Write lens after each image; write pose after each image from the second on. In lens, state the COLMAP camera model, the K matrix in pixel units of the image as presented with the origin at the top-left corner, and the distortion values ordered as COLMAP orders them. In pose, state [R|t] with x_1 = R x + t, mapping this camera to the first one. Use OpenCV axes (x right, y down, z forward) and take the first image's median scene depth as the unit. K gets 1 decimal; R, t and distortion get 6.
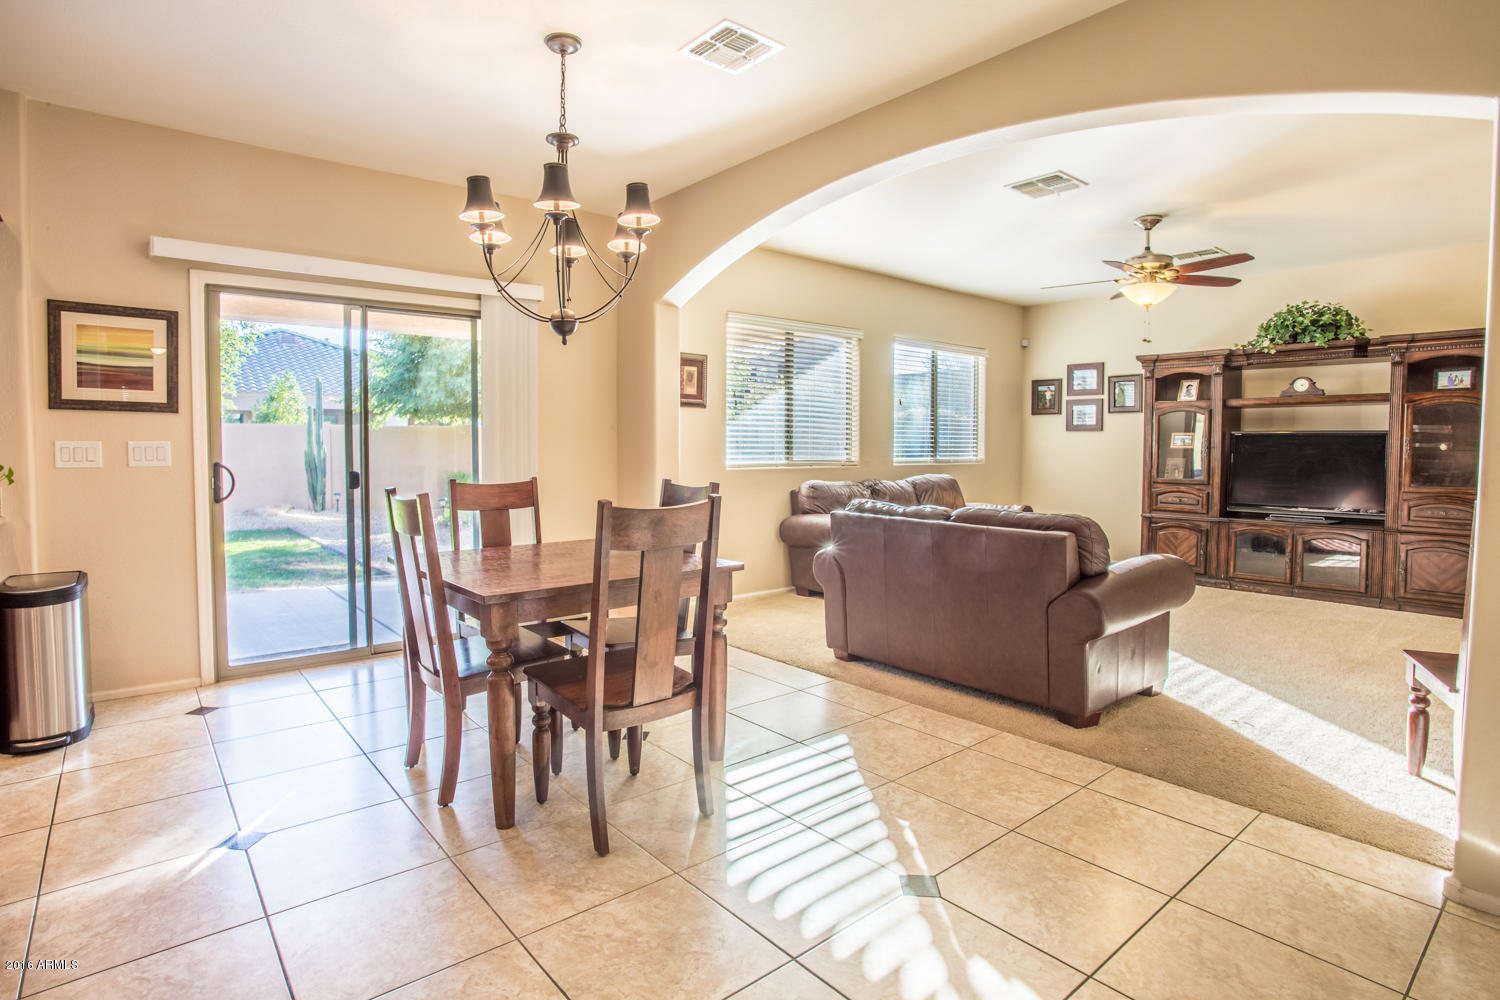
lens RADIAL K [[762.5, 0, 726.8], [0, 762.5, 479.4], [0, 0, 1]] dist [-0.054980, 0.006513]
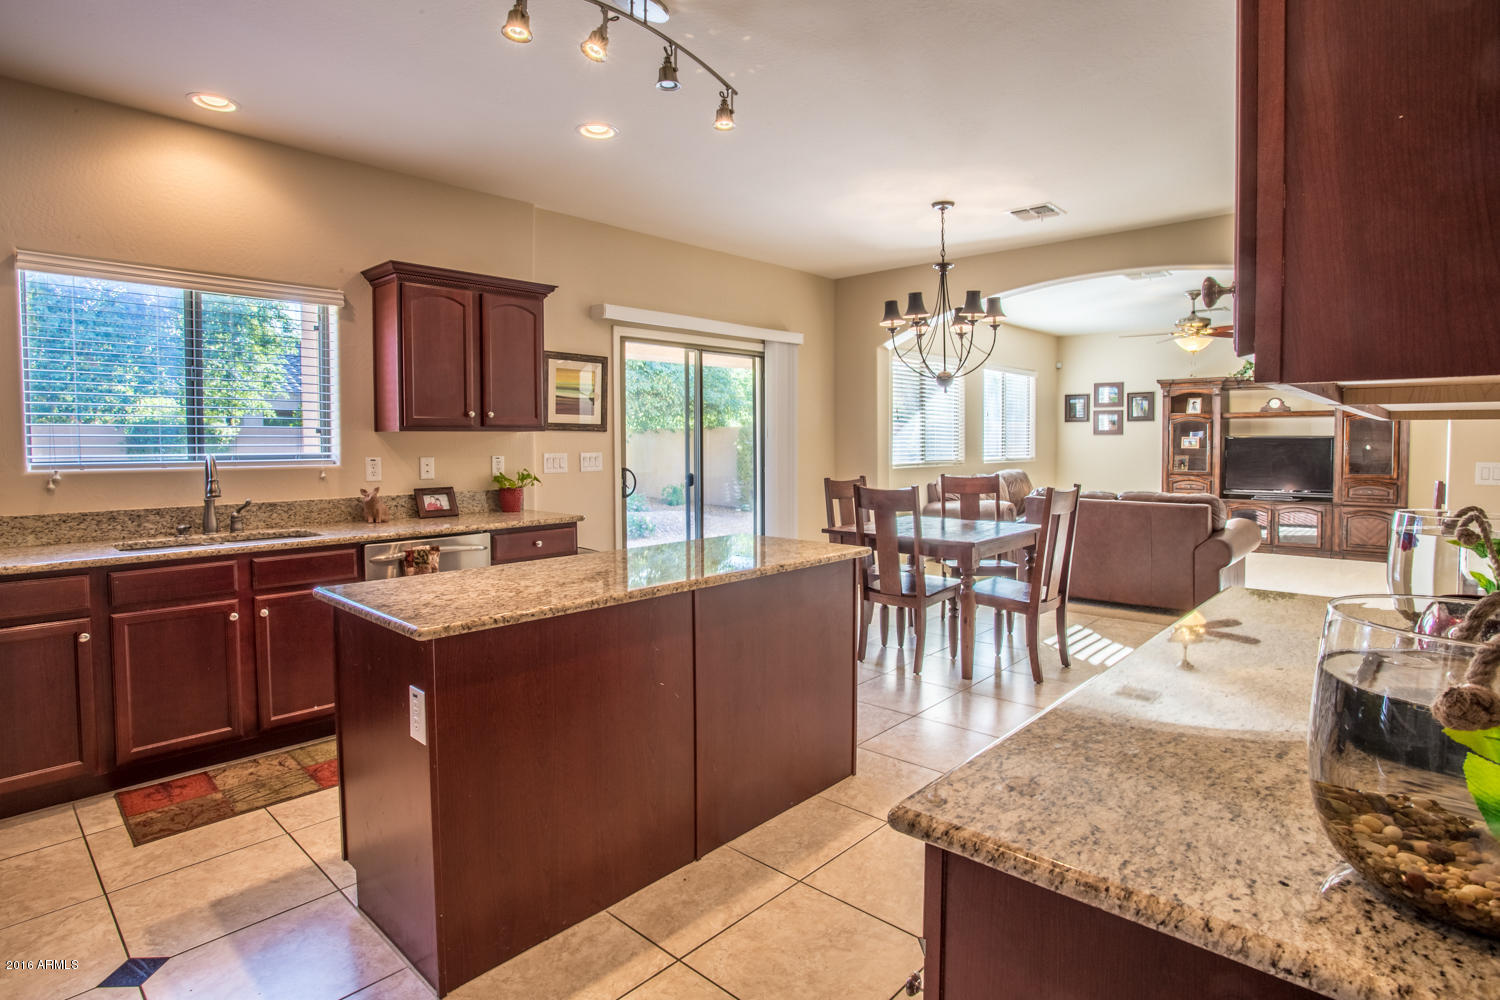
lens RADIAL K [[762.5, 0, 788.5], [0, 762.5, 470.5], [0, 0, 1]] dist [-0.054980, 0.006513]
pose [[0.985643, -0.012529, 0.168379, -0.411405], [0.013756, 0.999887, -0.006120, -0.003827], [-0.168283, 0.008349, 0.985703, -0.267763]]
